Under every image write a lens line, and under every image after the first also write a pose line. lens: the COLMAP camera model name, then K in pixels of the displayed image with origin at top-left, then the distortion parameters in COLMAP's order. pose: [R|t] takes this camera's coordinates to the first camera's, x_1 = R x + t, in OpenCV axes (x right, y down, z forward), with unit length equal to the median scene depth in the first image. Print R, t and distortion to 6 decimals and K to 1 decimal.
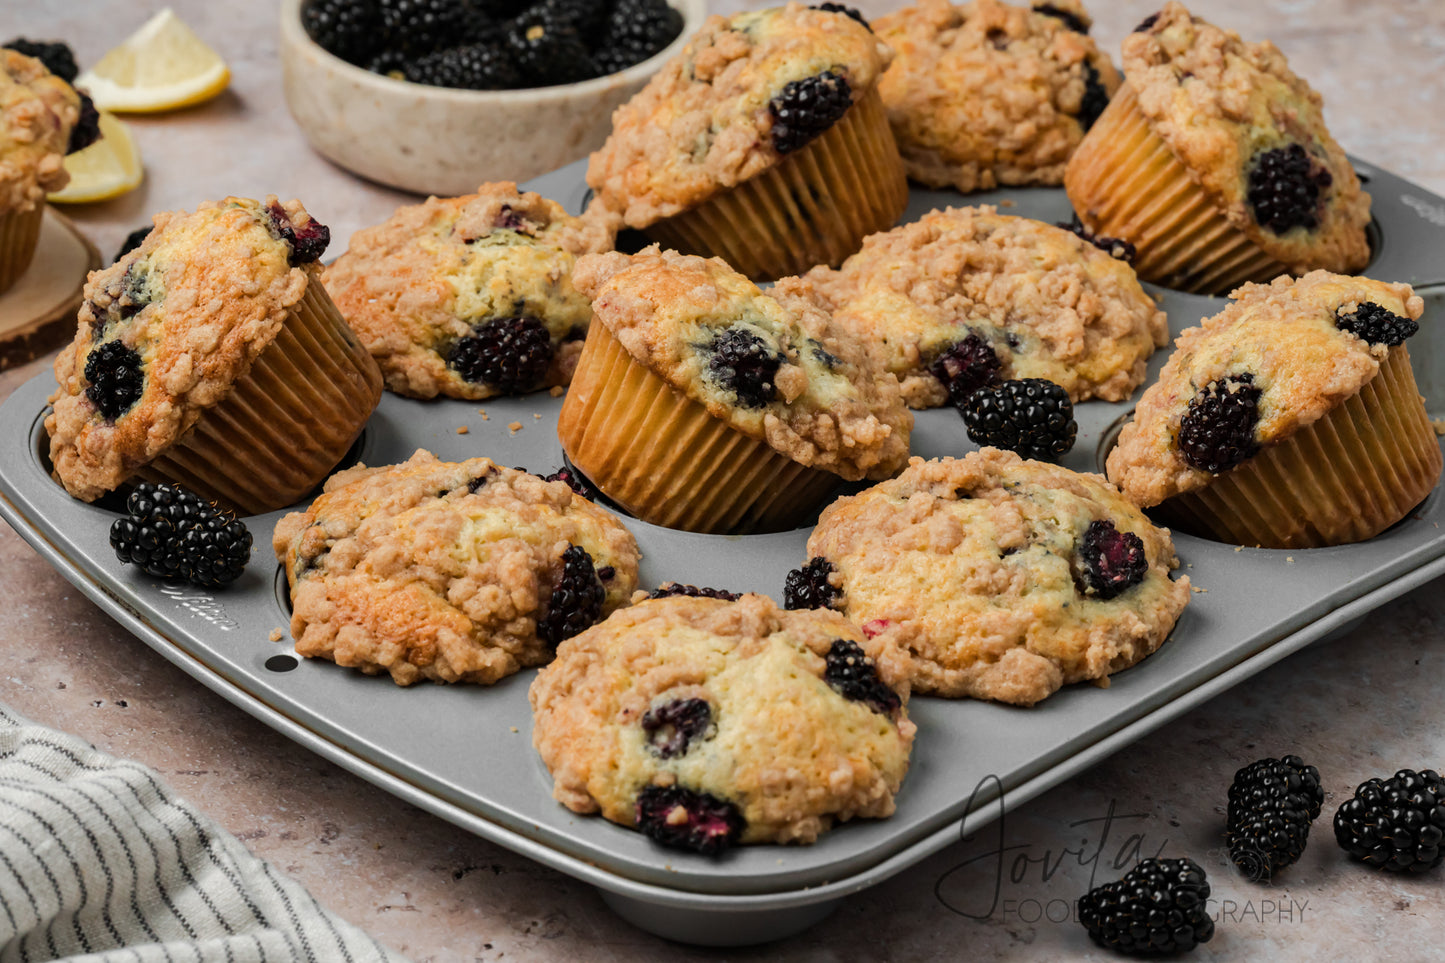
lens RADIAL K [[5918.2, 0, 722.5], [0, 5918.2, 481.5], [0, 0, 1]] dist [-0.060838, 0.925766]
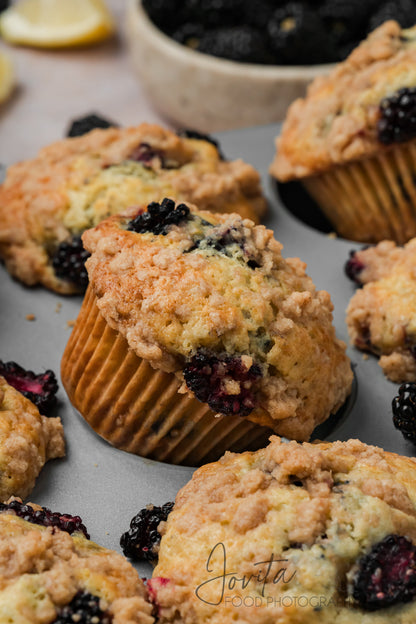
lens RADIAL K [[2555.7, 0, 208.0], [0, 2555.7, 312.0], [0, 0, 1]] dist [-0.060838, 0.925766]
pose [[0.893778, 0.216475, -0.392811, 0.196343], [-0.190993, 0.976134, 0.103366, -0.071109], [0.405812, -0.017362, 0.913792, 0.522906]]
